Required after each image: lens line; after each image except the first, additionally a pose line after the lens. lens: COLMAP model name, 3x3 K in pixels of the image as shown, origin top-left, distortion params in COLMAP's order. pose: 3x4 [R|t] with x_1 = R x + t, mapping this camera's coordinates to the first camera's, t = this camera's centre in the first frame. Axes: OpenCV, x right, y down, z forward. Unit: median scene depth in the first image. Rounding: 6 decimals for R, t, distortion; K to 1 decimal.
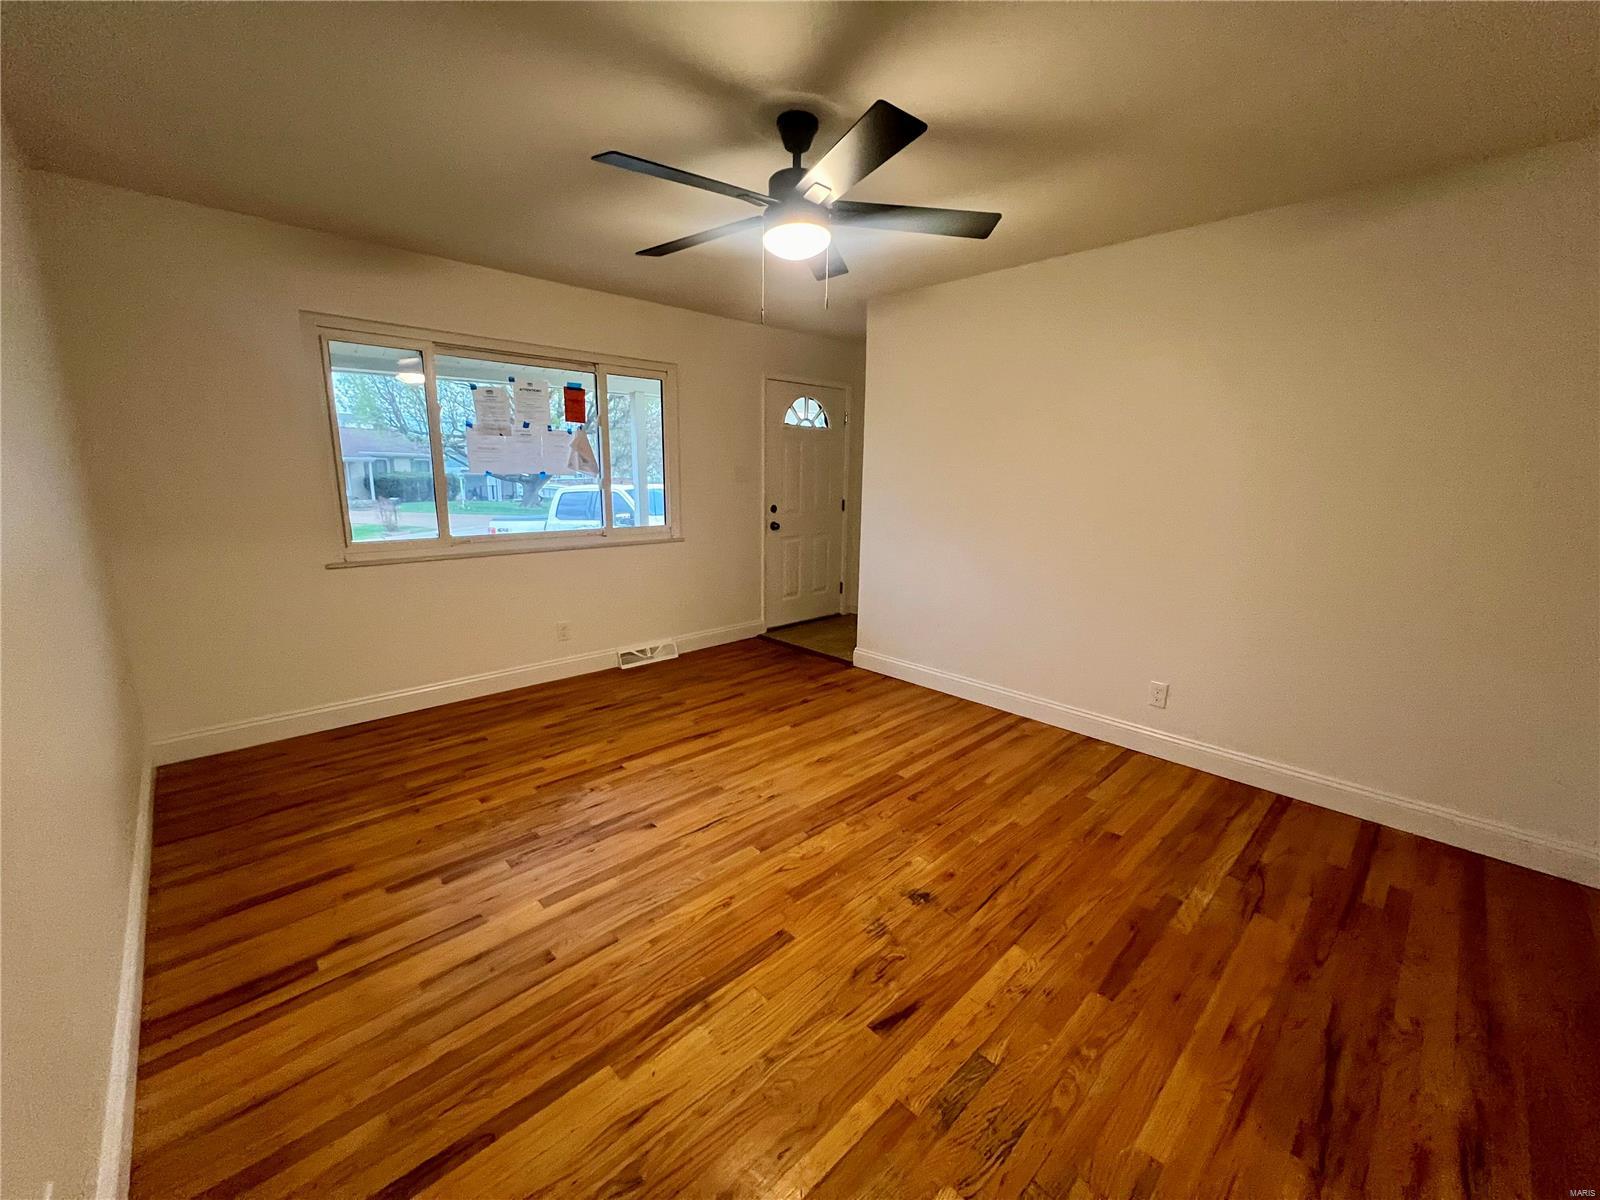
lens RADIAL K [[639.4, 0, 800.0], [0, 639.4, 600.0], [0, 0, 1]] dist [0.000489, -0.000162]
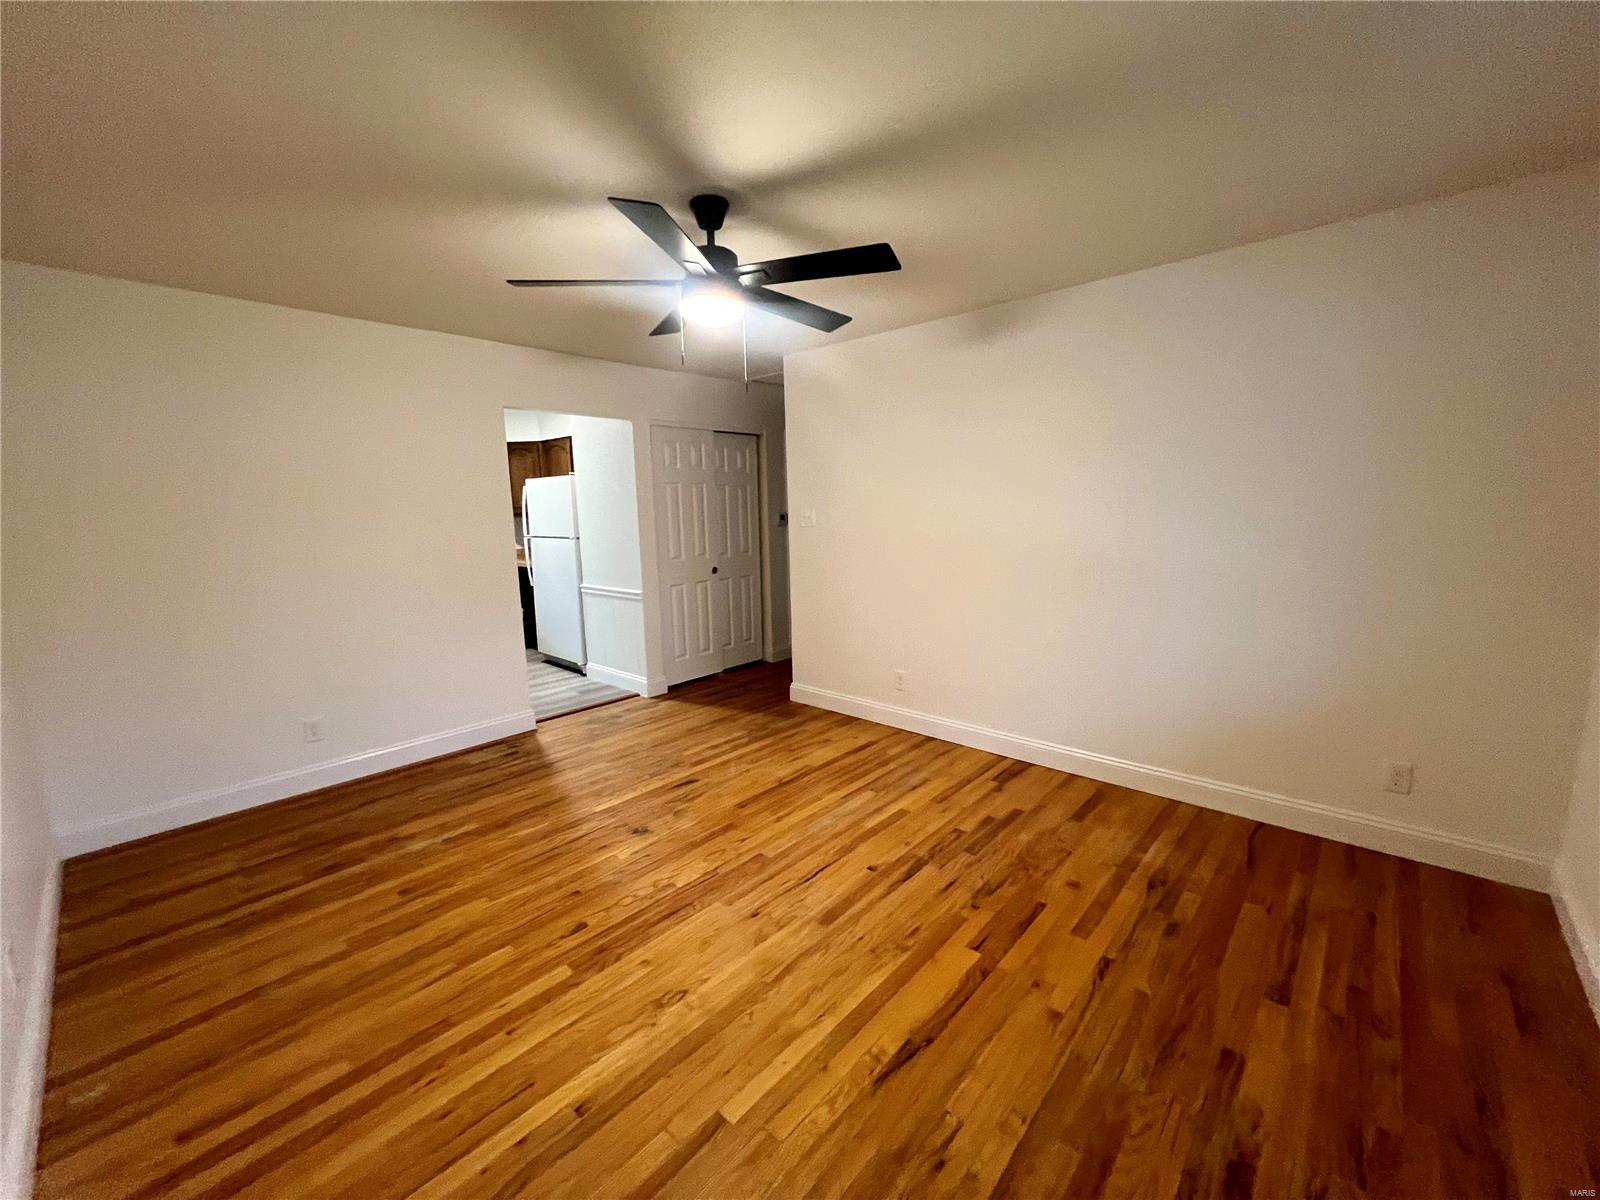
lens RADIAL K [[639.4, 0, 800.0], [0, 639.4, 600.0], [0, 0, 1]] dist [0.000489, -0.000162]
pose [[-0.997833, 0.017829, -0.063332, -0.064133], [-0.004803, 0.940275, 0.340382, -0.397869], [0.065619, 0.339948, -0.938152, 1.830757]]
